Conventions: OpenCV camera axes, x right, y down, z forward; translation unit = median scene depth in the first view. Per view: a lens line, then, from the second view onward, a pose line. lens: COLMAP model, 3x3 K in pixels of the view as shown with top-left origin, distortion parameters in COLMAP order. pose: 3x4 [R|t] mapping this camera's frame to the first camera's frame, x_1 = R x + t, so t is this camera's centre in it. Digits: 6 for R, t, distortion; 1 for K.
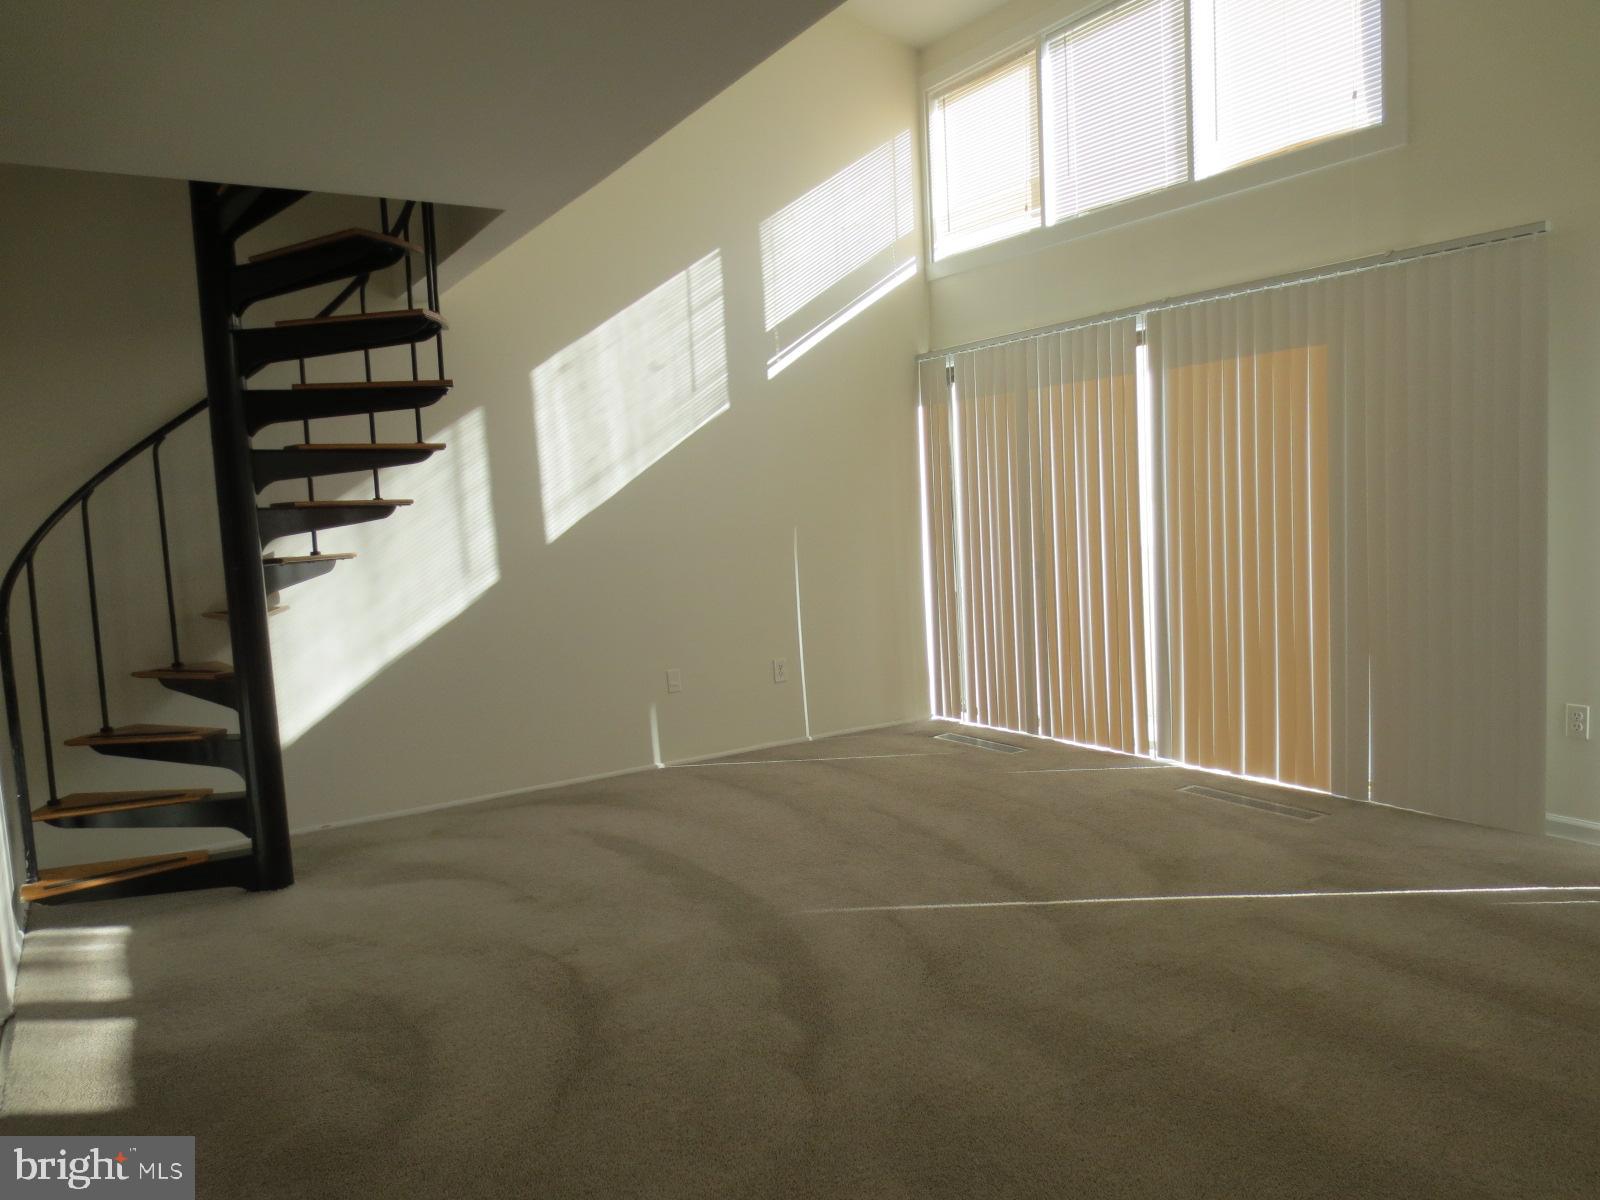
lens RADIAL K [[1171.5, 0, 800.0], [0, 1171.5, 600.0], [0, 0, 1]] dist [-0.001499, 0.005942]
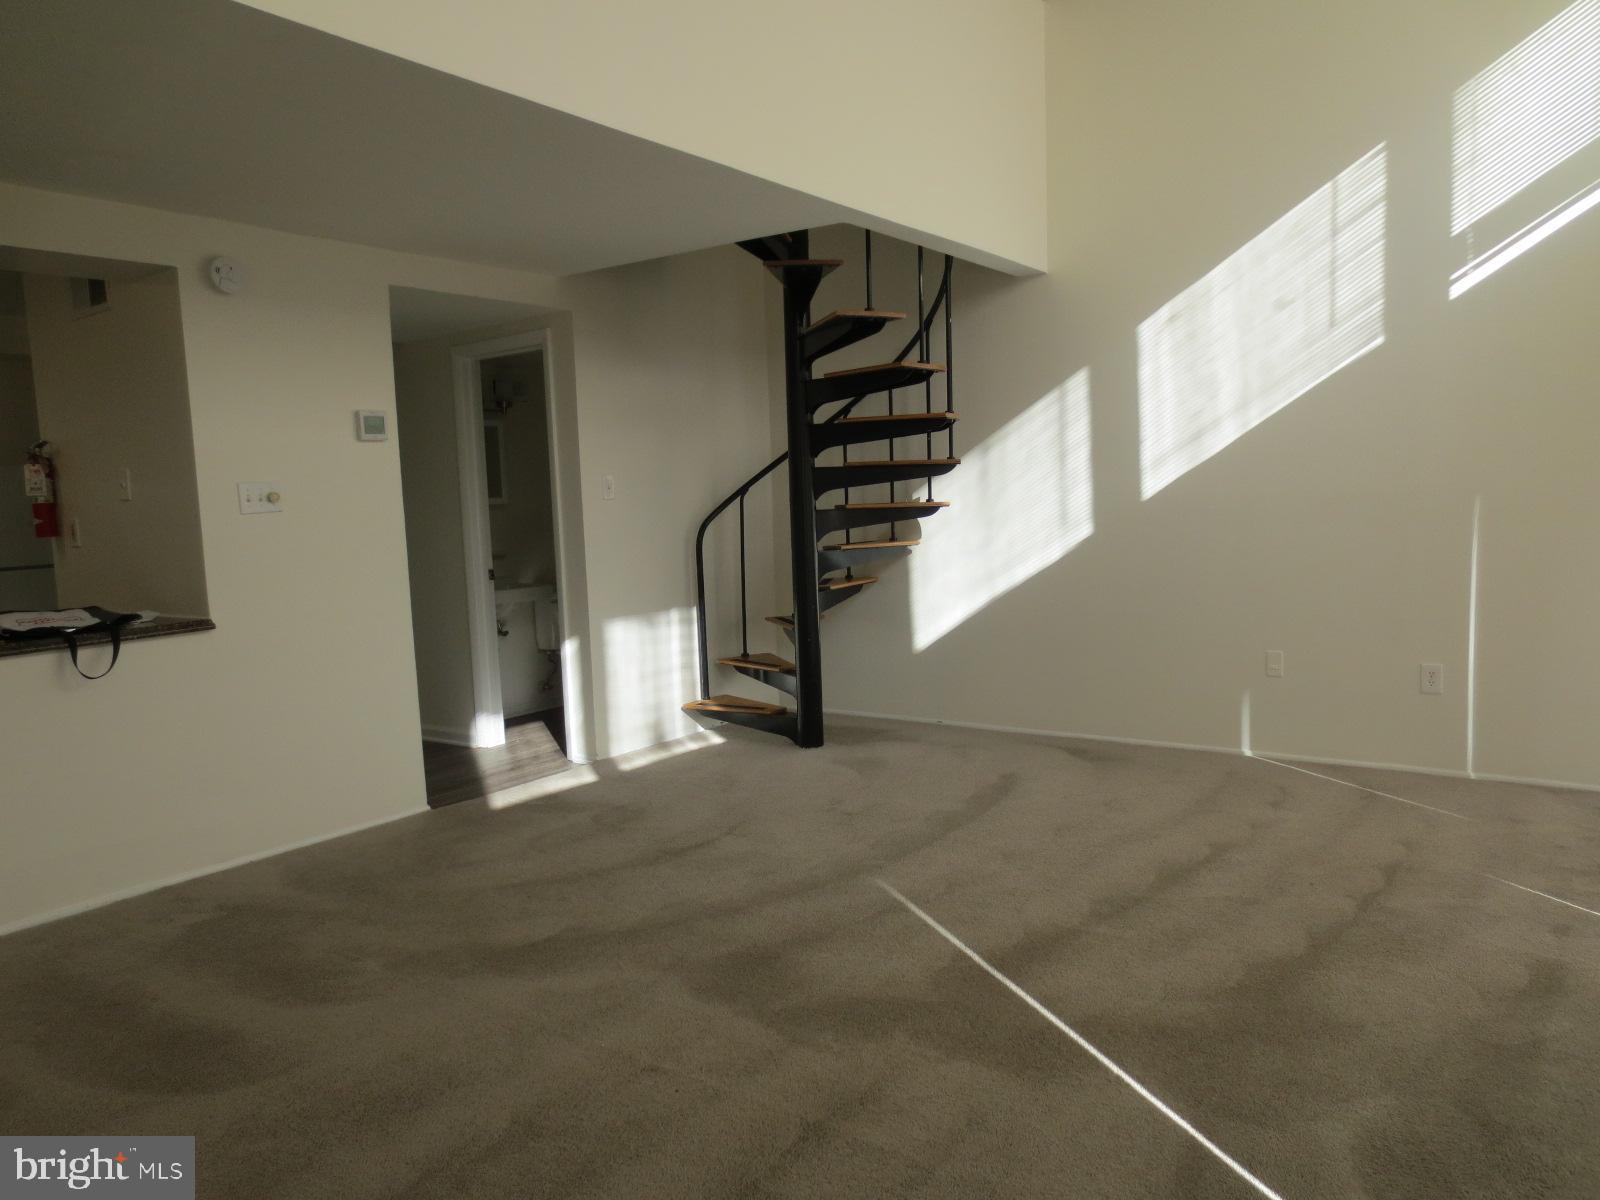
lens RADIAL K [[1171.5, 0, 800.0], [0, 1171.5, 600.0], [0, 0, 1]] dist [-0.001499, 0.005942]
pose [[0.387317, 0.137282, -0.911668, 0.573549], [-0.060532, 0.990505, 0.123436, -0.068019], [0.919957, 0.007377, 0.391949, 0.337092]]
